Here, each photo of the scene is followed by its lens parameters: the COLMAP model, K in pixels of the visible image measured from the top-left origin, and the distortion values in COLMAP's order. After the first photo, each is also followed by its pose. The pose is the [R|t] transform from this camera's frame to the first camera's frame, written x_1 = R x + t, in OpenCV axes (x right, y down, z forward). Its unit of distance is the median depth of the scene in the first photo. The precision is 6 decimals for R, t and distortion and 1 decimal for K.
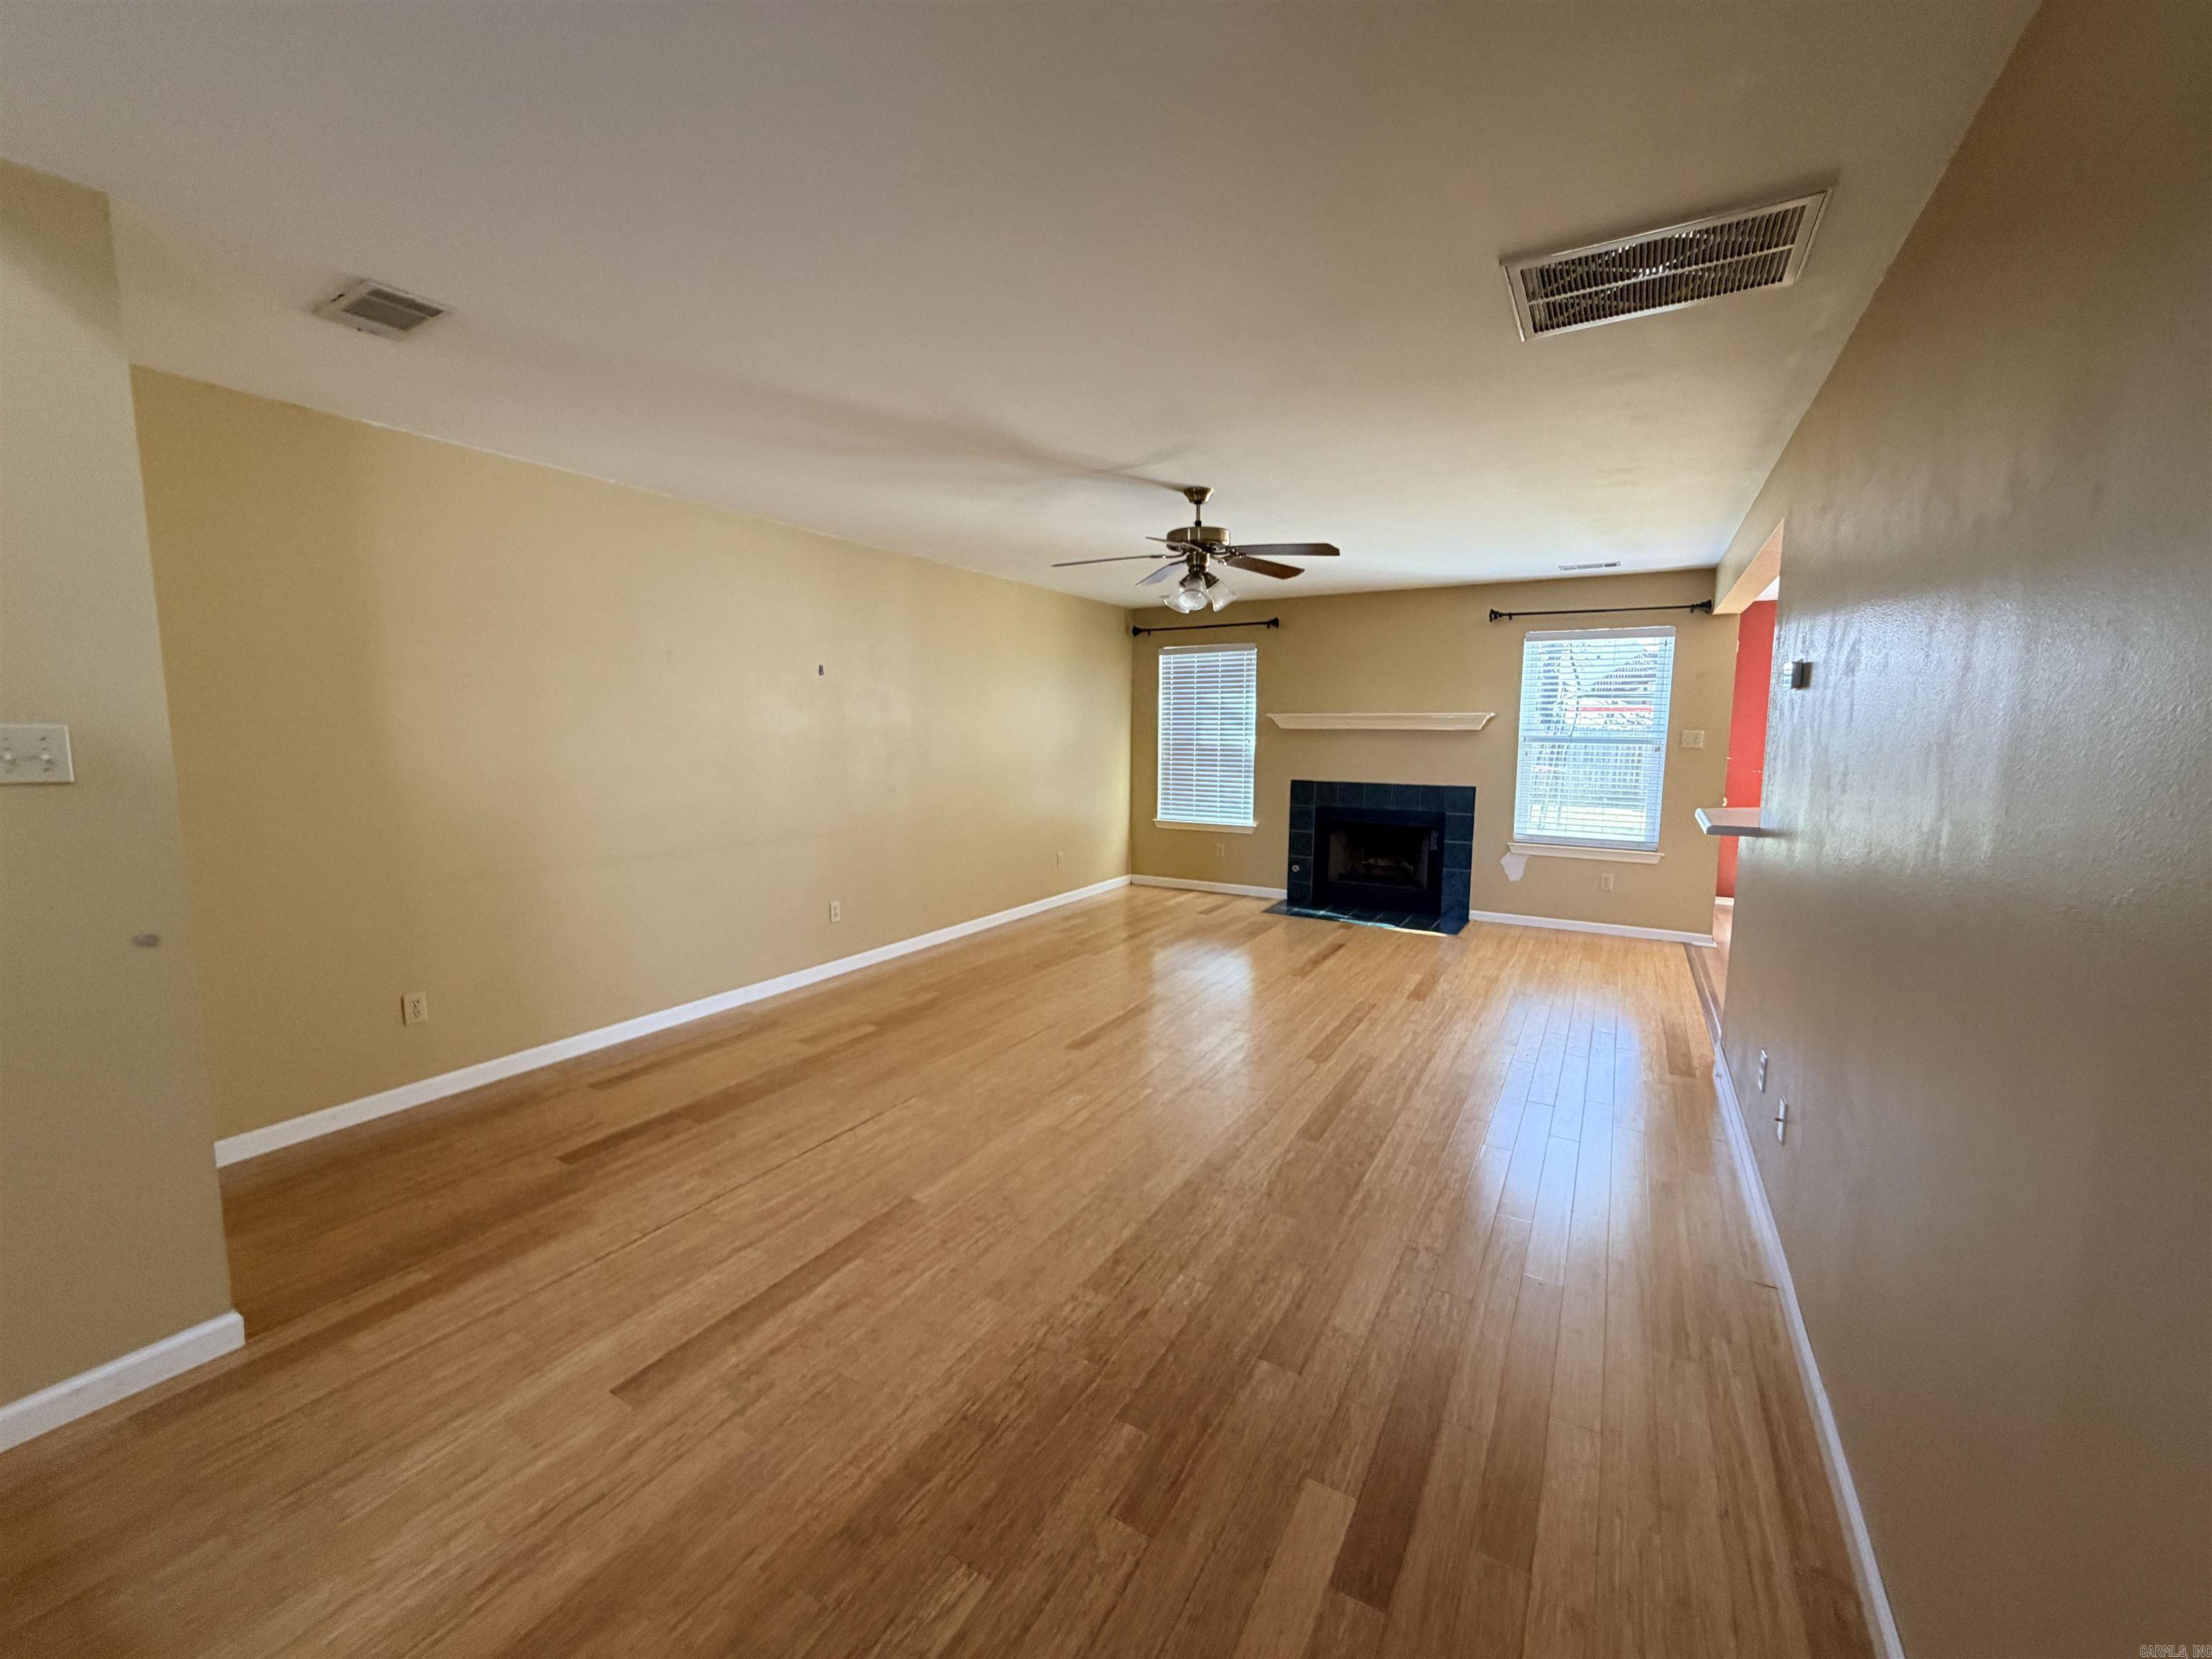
lens RADIAL K [[885.0, 0, 1101.3], [0, 885.0, 816.8], [0, 0, 1]] dist [0.000399, -0.000581]
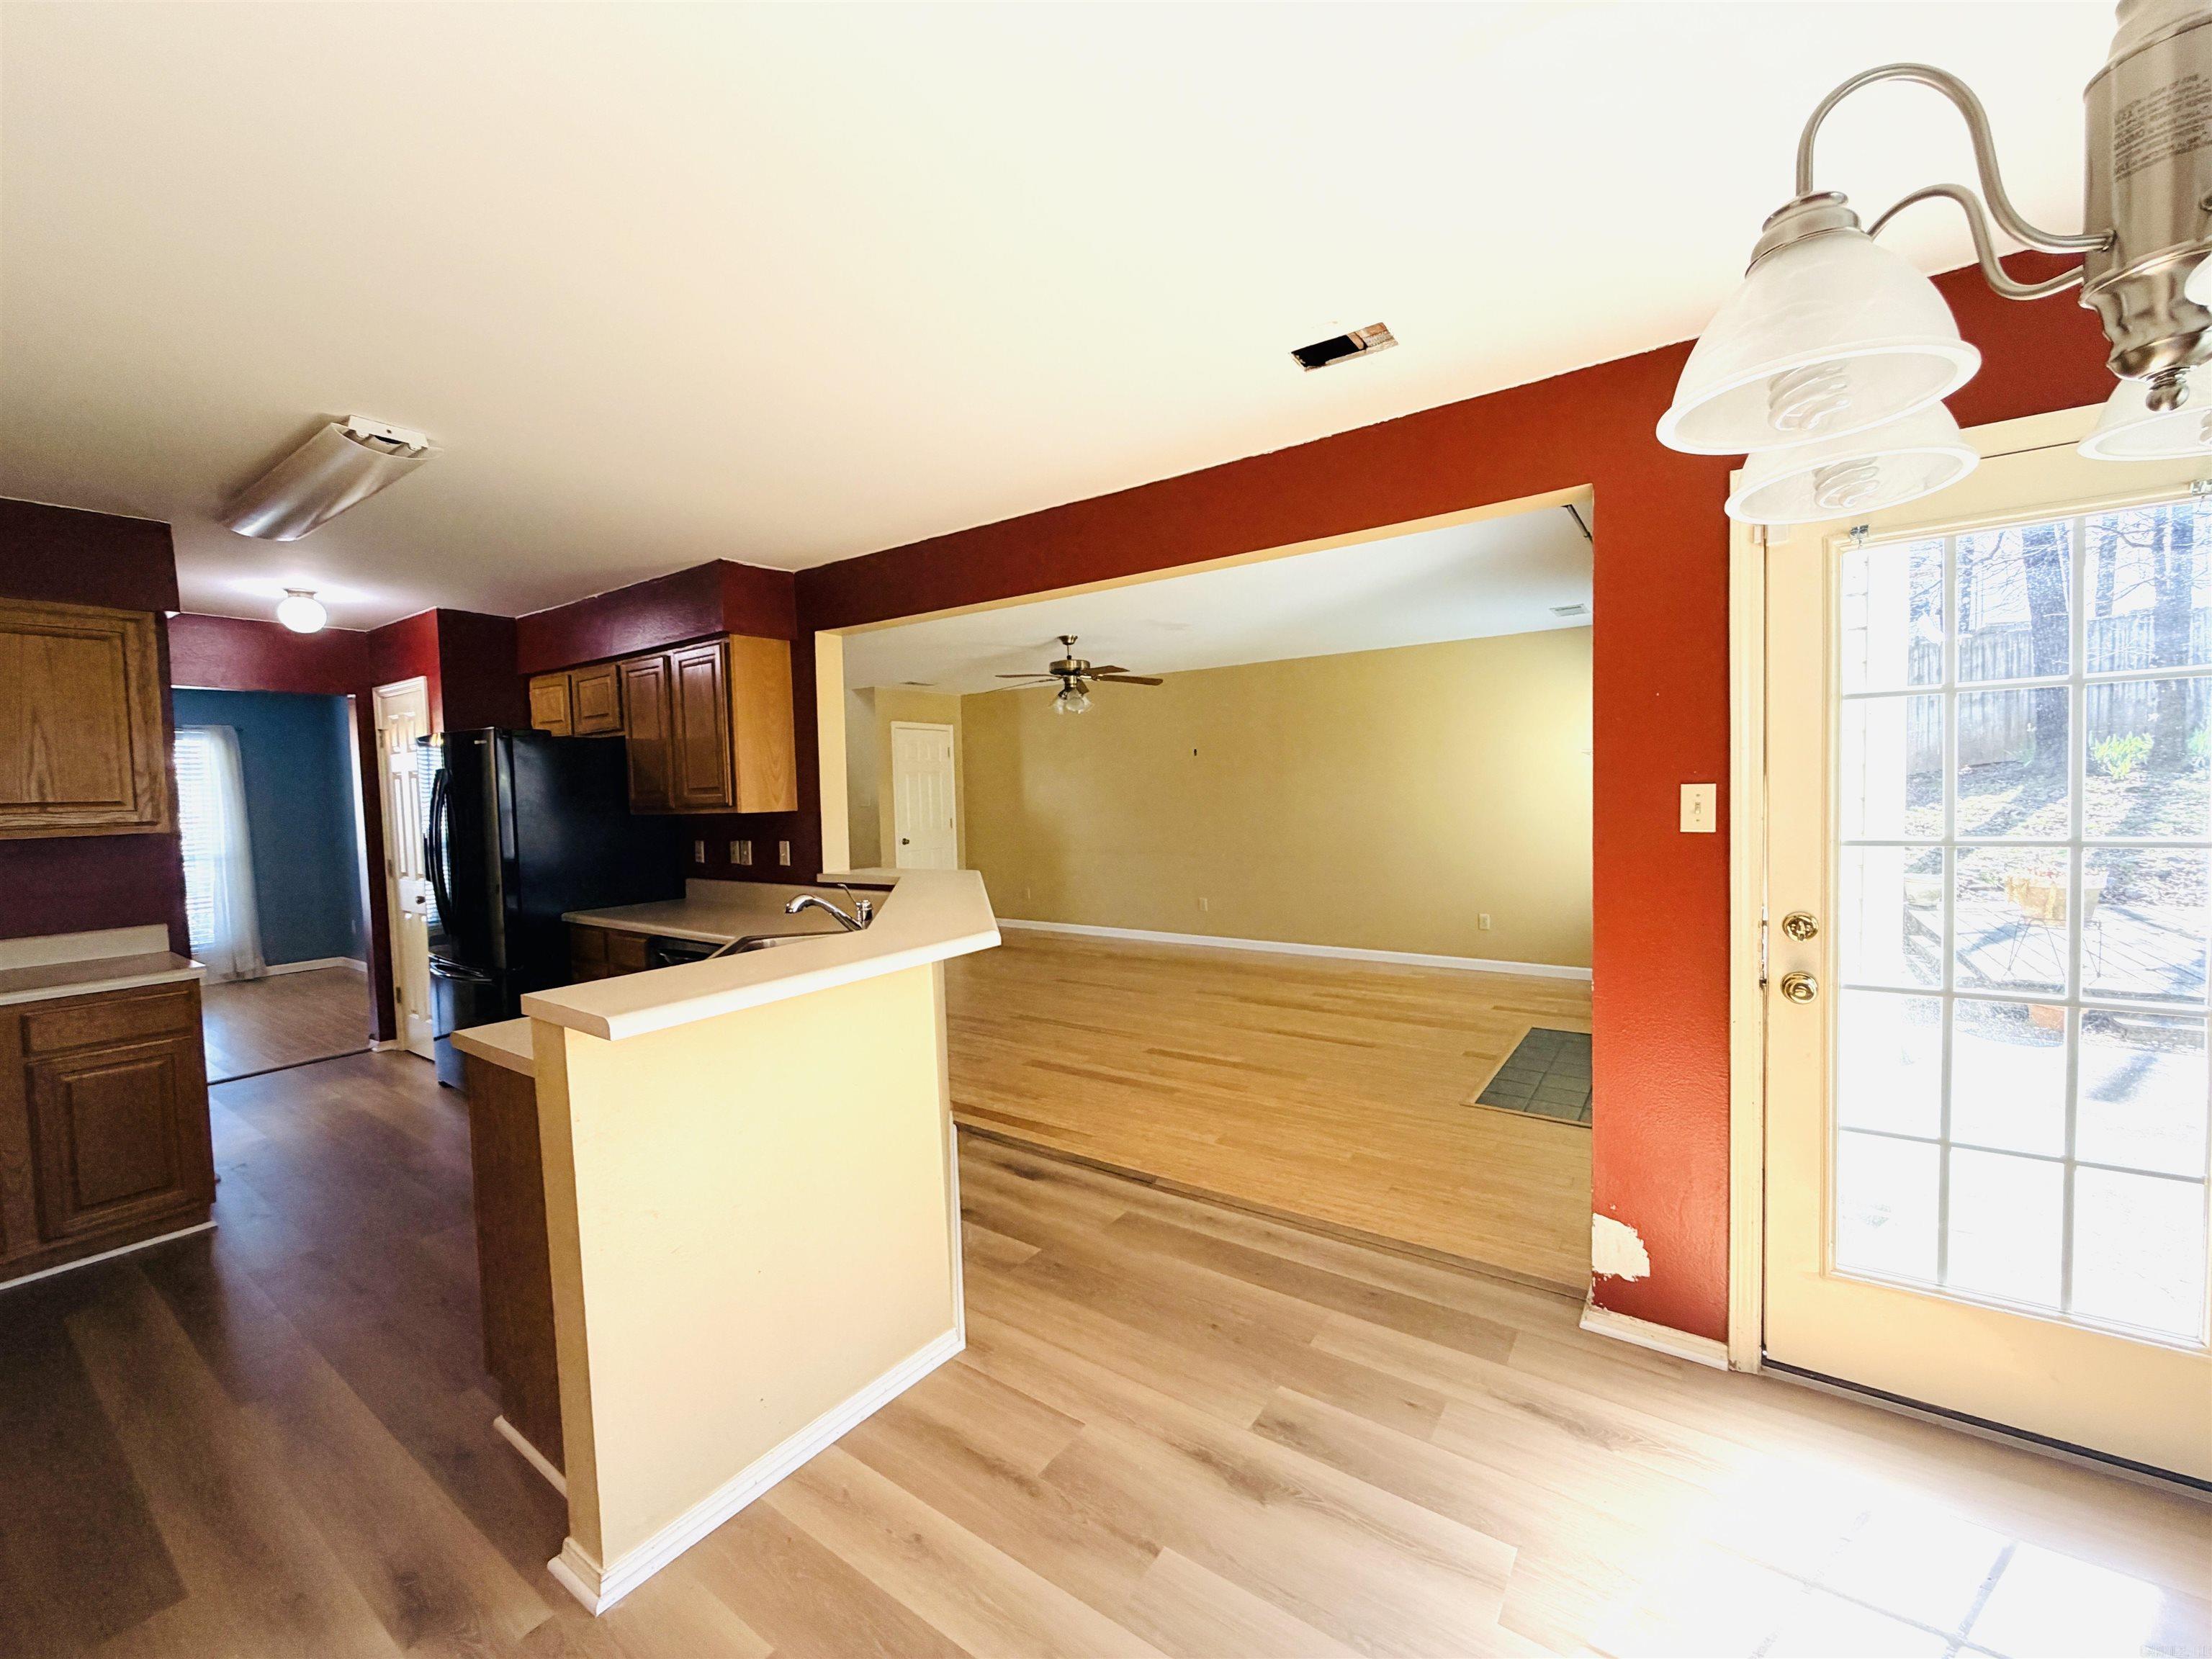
lens RADIAL K [[885.0, 0, 1106.7], [0, 885.0, 831.0], [0, 0, 1]] dist [0.000399, -0.000581]
pose [[-0.078740, 0.045029, -0.995878, 1.635391], [-0.074996, 0.995881, 0.050959, -0.114466], [0.994070, 0.078700, -0.075039, 1.200754]]
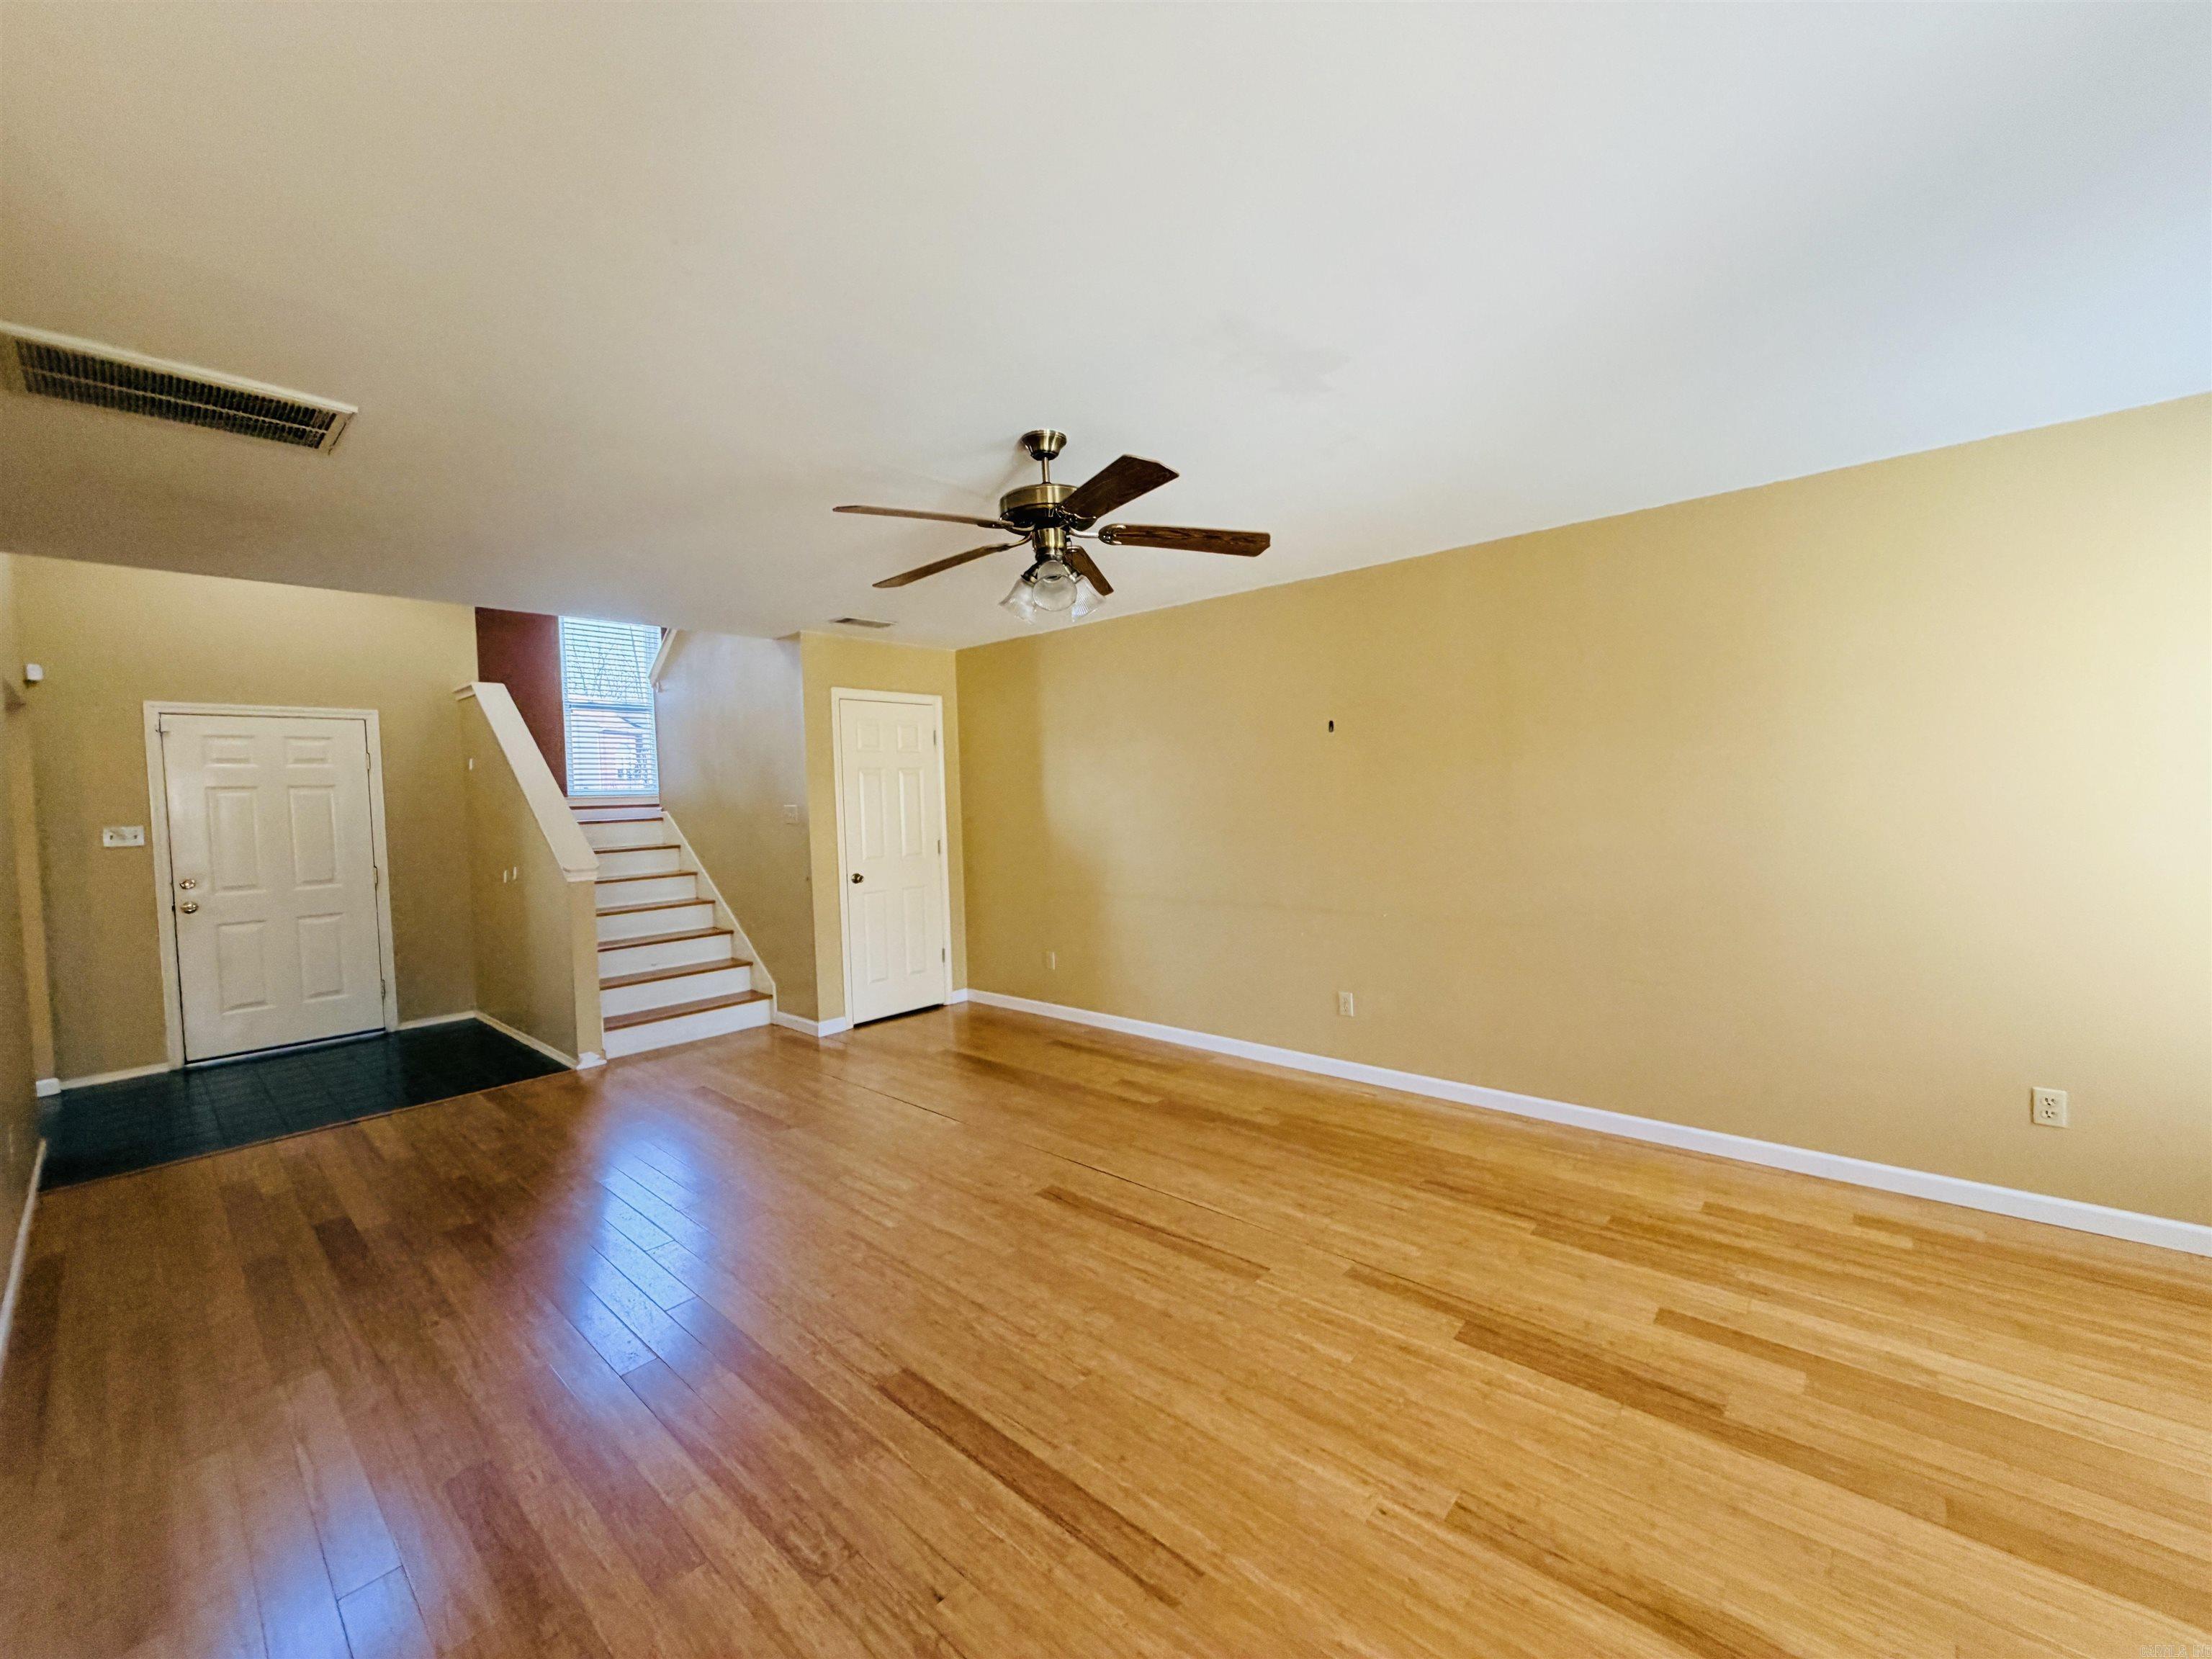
lens RADIAL K [[885.0, 0, 1105.6], [0, 885.0, 840.6], [0, 0, 1]] dist [0.000399, -0.000581]
pose [[-0.197599, 0.054263, -0.978780, 0.739331], [-0.066734, 0.995406, 0.068658, -0.120435], [0.978009, 0.078884, -0.193070, 1.185746]]
